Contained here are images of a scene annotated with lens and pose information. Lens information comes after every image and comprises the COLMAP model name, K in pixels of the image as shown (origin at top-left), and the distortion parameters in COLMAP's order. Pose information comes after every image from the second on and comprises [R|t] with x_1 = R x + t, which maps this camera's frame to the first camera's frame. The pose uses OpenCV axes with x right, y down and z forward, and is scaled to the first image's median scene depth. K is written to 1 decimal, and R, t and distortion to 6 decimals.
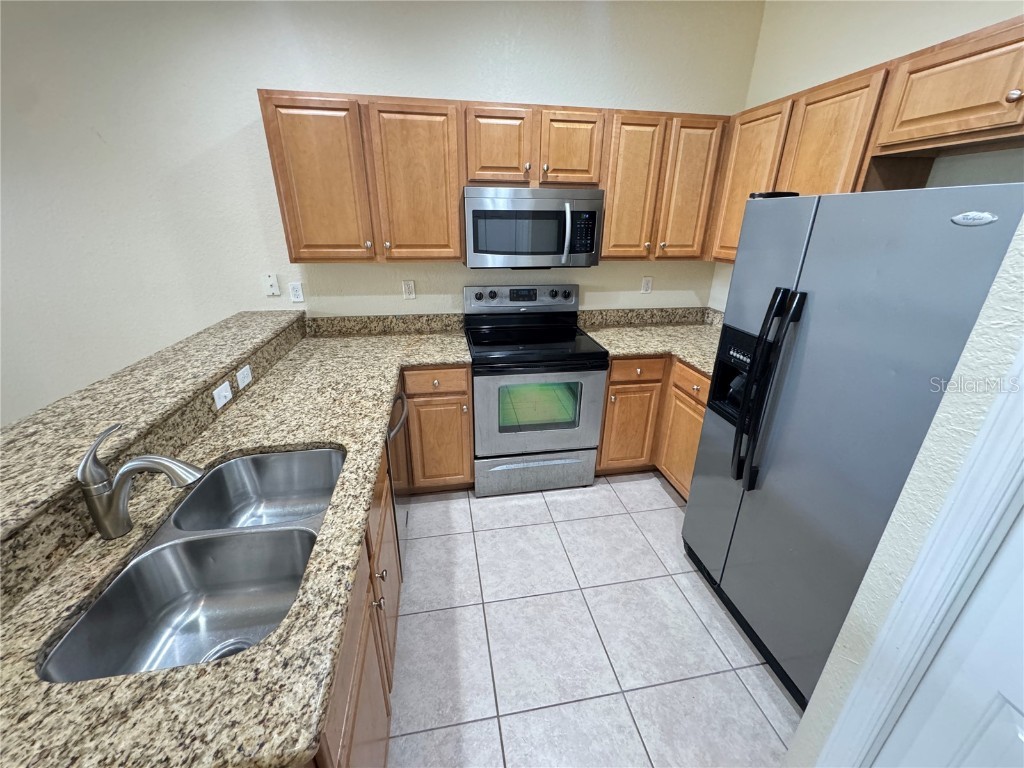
lens RADIAL K [[408.6, 0, 511.9], [0, 408.6, 382.8], [0, 0, 1]] dist [-0.002487, 0.000352]
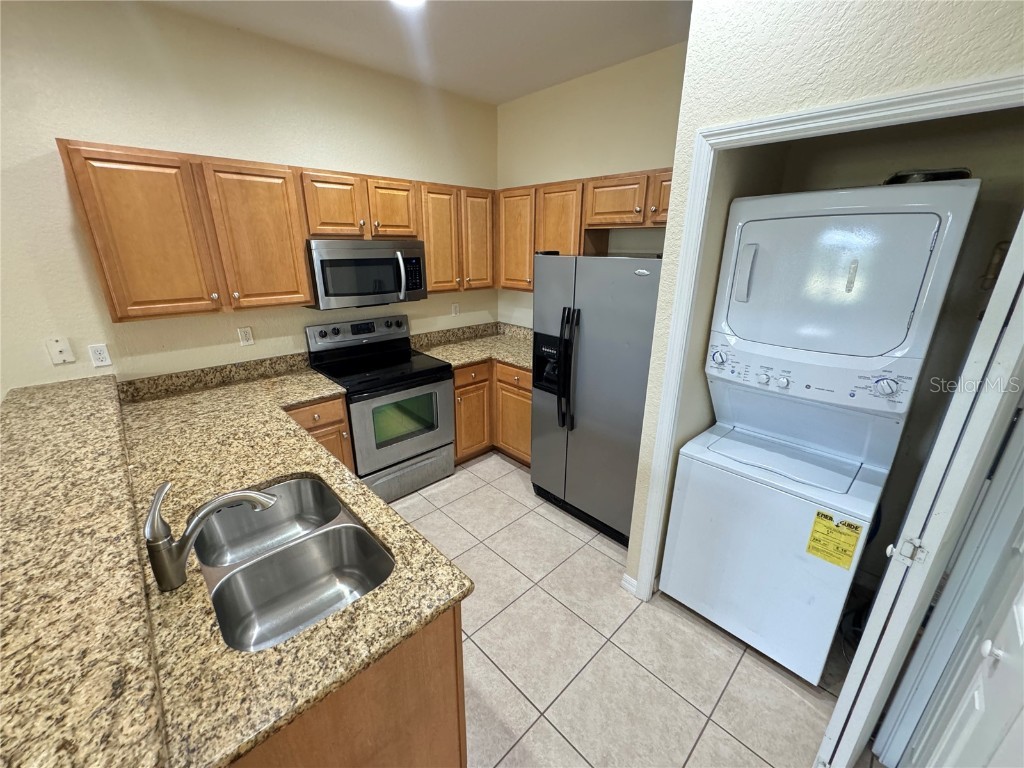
lens RADIAL K [[408.6, 0, 511.9], [0, 408.6, 382.8], [0, 0, 1]] dist [-0.002487, 0.000352]
pose [[0.832397, -0.183192, 0.523026, -0.302048], [0.208404, 0.977982, 0.010867, 0.007811], [-0.513501, 0.099955, 0.852247, -0.197316]]
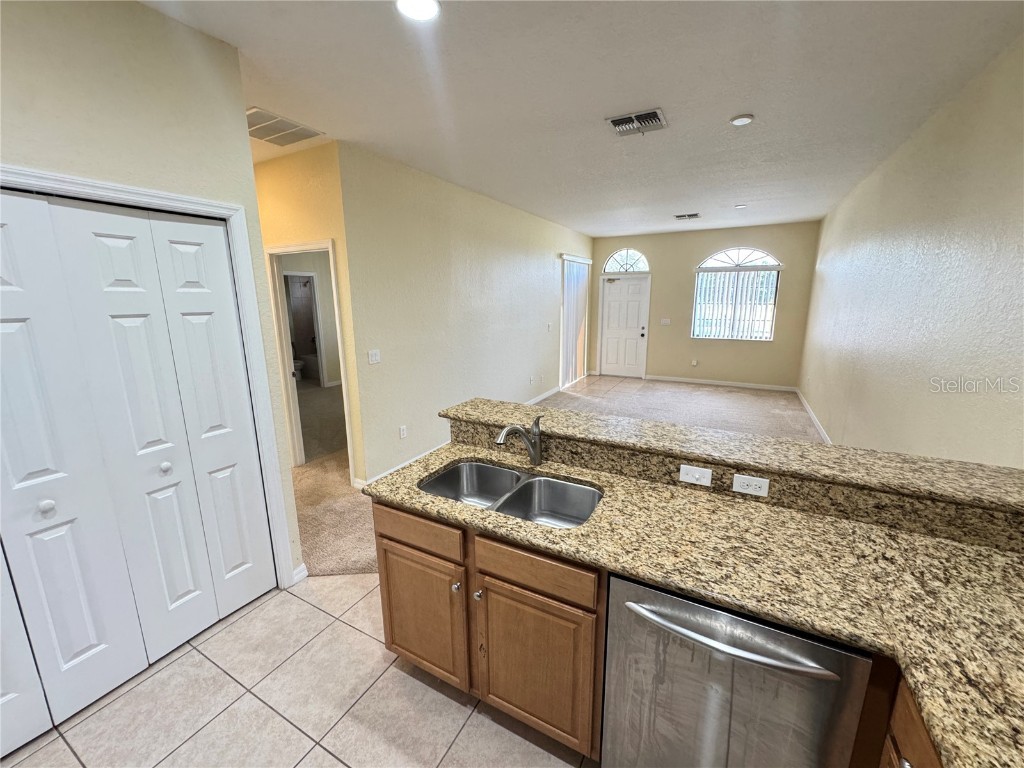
lens RADIAL K [[408.6, 0, 511.9], [0, 408.6, 382.8], [0, 0, 1]] dist [-0.002487, 0.000352]
pose [[-0.627507, 0.156587, -0.762703, 0.249673], [-0.287607, 0.863674, 0.413943, -0.337440], [0.723545, 0.479111, -0.496926, 0.757265]]
